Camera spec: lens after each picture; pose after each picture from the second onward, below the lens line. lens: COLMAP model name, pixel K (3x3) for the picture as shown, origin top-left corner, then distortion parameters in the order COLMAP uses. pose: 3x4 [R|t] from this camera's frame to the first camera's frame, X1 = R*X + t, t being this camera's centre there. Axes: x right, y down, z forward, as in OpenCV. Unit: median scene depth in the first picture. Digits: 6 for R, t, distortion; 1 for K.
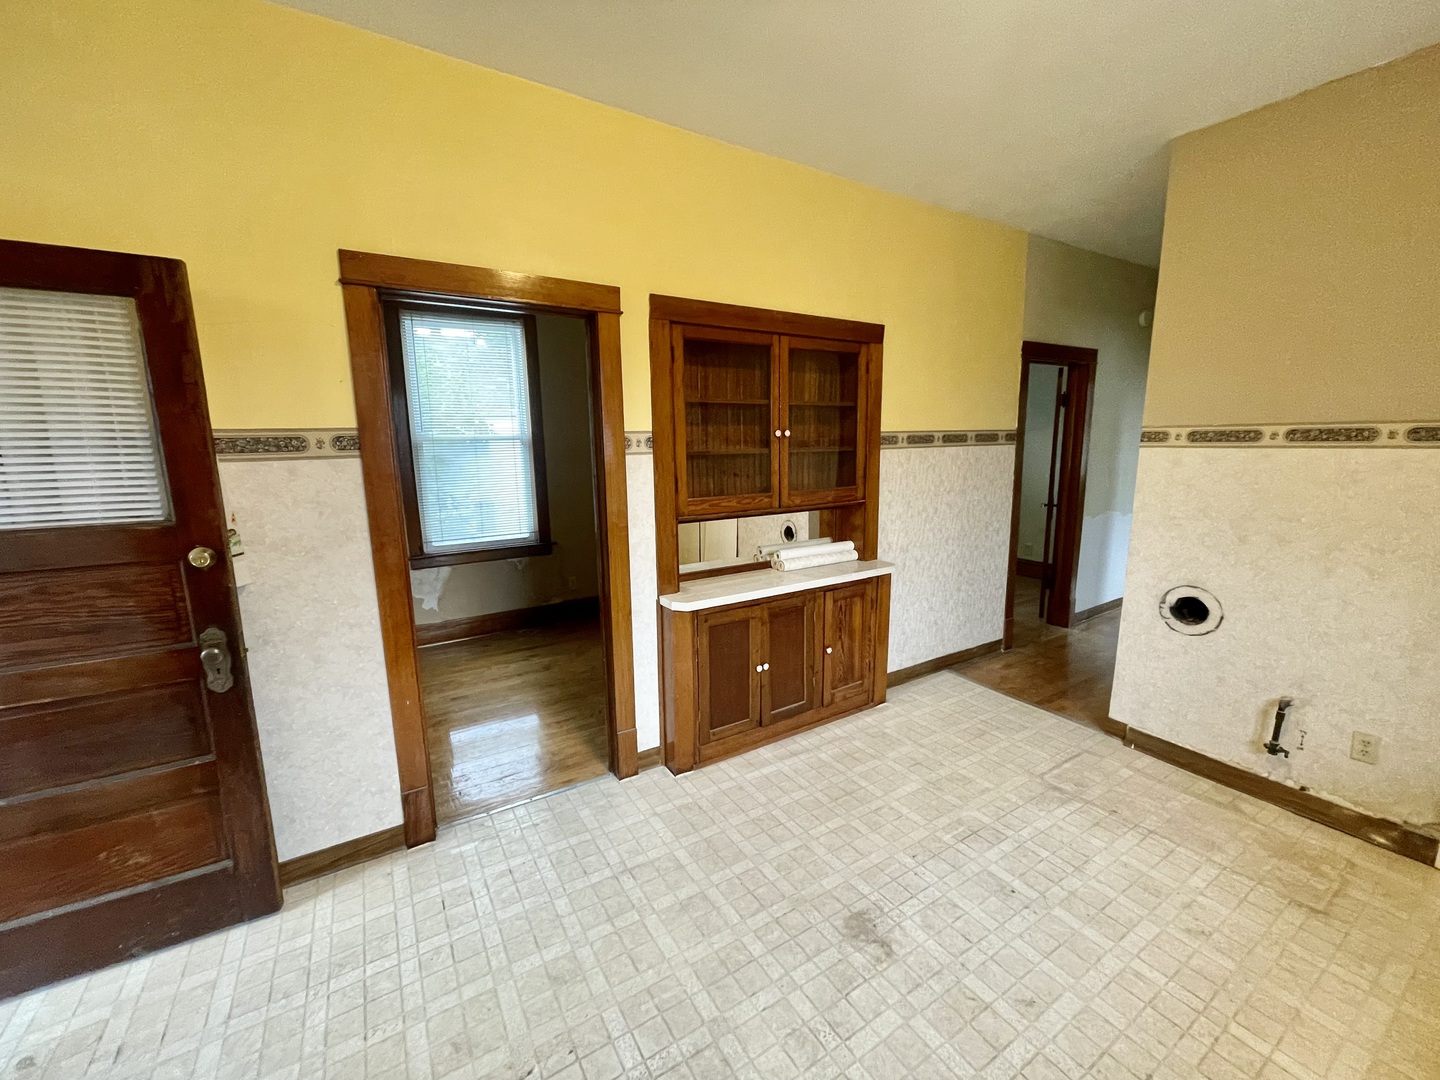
lens RADIAL K [[579.0, 0, 720.0], [0, 579.0, 540.0], [0, 0, 1]] dist [-0.000037, -0.000018]
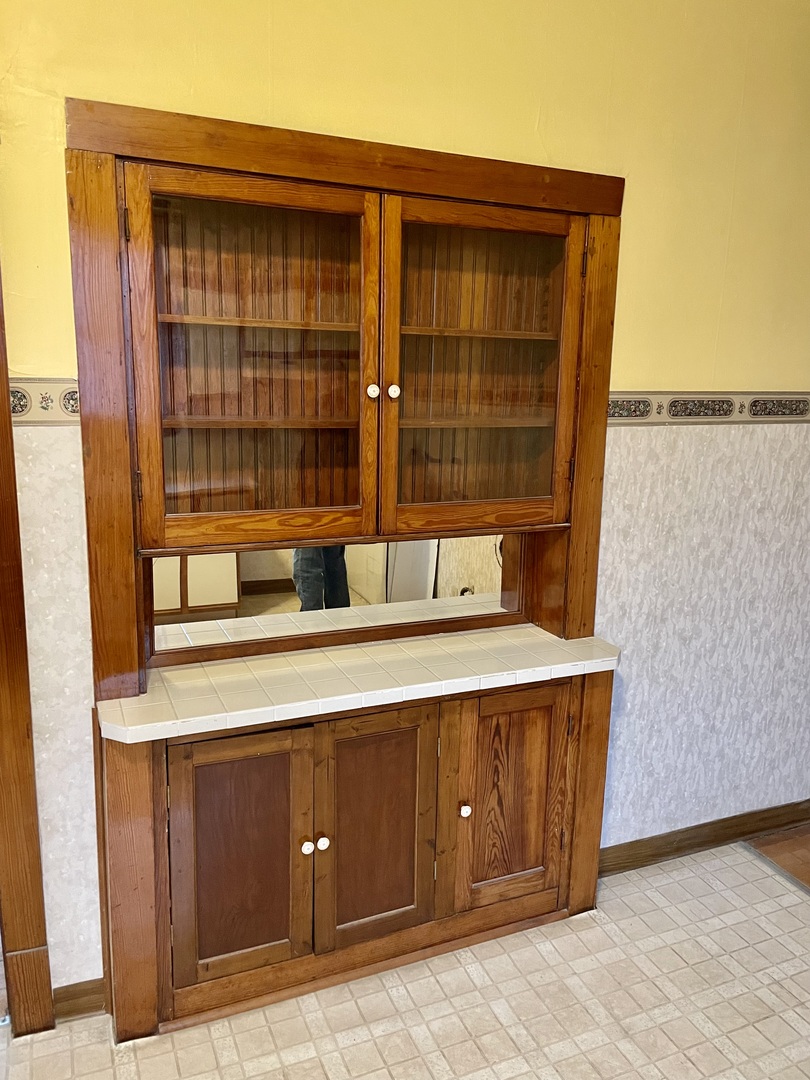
lens RADIAL K [[818.8, 0, 409.4], [0, 818.8, 534.5], [0, 0, 1]] dist [0.064148, -0.098324]
pose [[0.989230, 0.064770, -0.131261, 0.230960], [-0.061584, 0.997704, 0.028197, -0.079847], [0.132786, -0.019809, 0.990947, 0.284966]]
